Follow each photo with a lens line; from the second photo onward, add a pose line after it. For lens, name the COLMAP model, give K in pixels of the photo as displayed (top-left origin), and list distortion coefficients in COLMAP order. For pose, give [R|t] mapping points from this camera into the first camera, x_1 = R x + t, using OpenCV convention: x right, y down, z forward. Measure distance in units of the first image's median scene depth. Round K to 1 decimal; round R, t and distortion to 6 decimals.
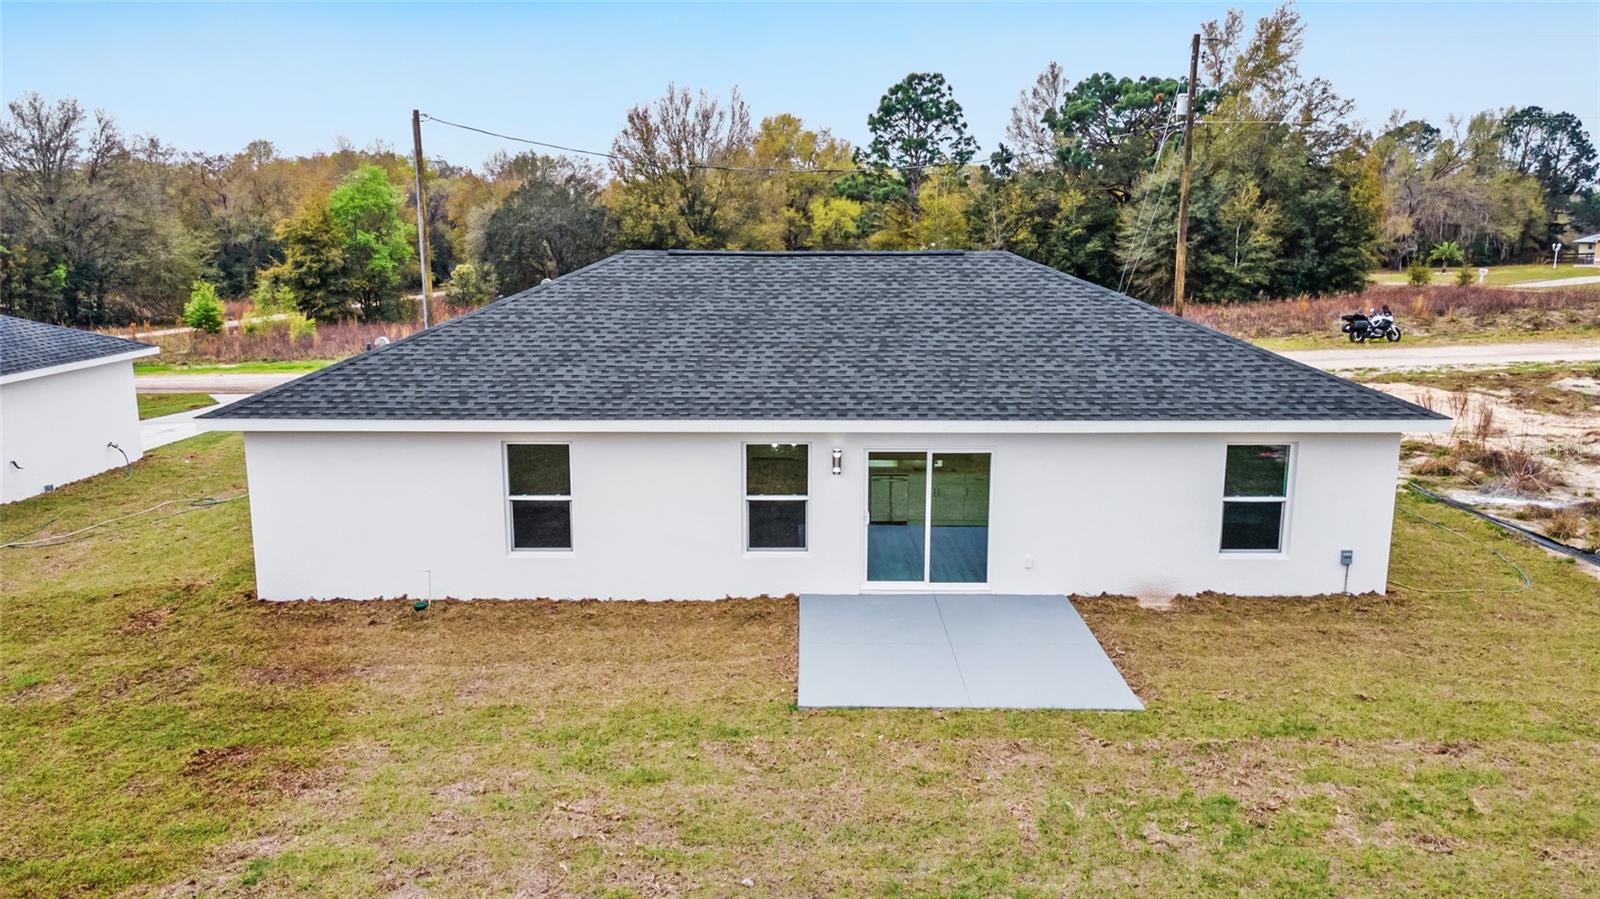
lens RADIAL K [[1139.0, 0, 792.7], [0, 1139.0, 449.0], [0, 0, 1]] dist [0.042004, -0.000597]
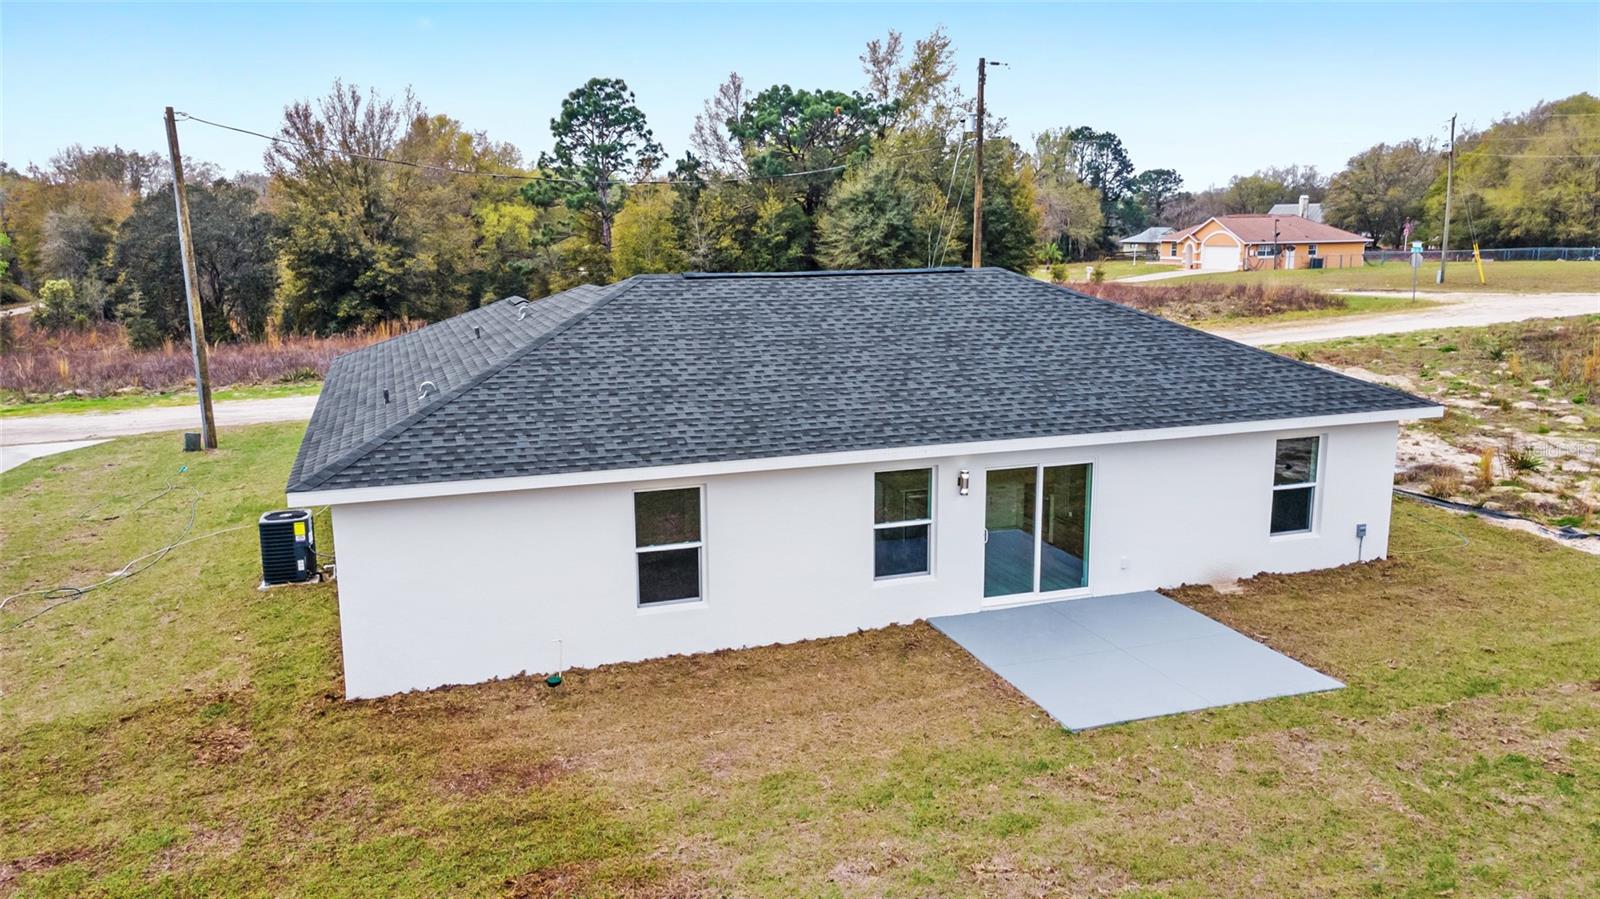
lens RADIAL K [[1134.9, 0, 799.2], [0, 1134.9, 459.1], [0, 0, 1]] dist [0.043959, -0.000104]
pose [[0.945607, -0.073422, 0.316919, -0.403378], [0.071575, 0.997282, 0.017485, -0.036781], [-0.317341, 0.006150, 0.948292, 0.091663]]
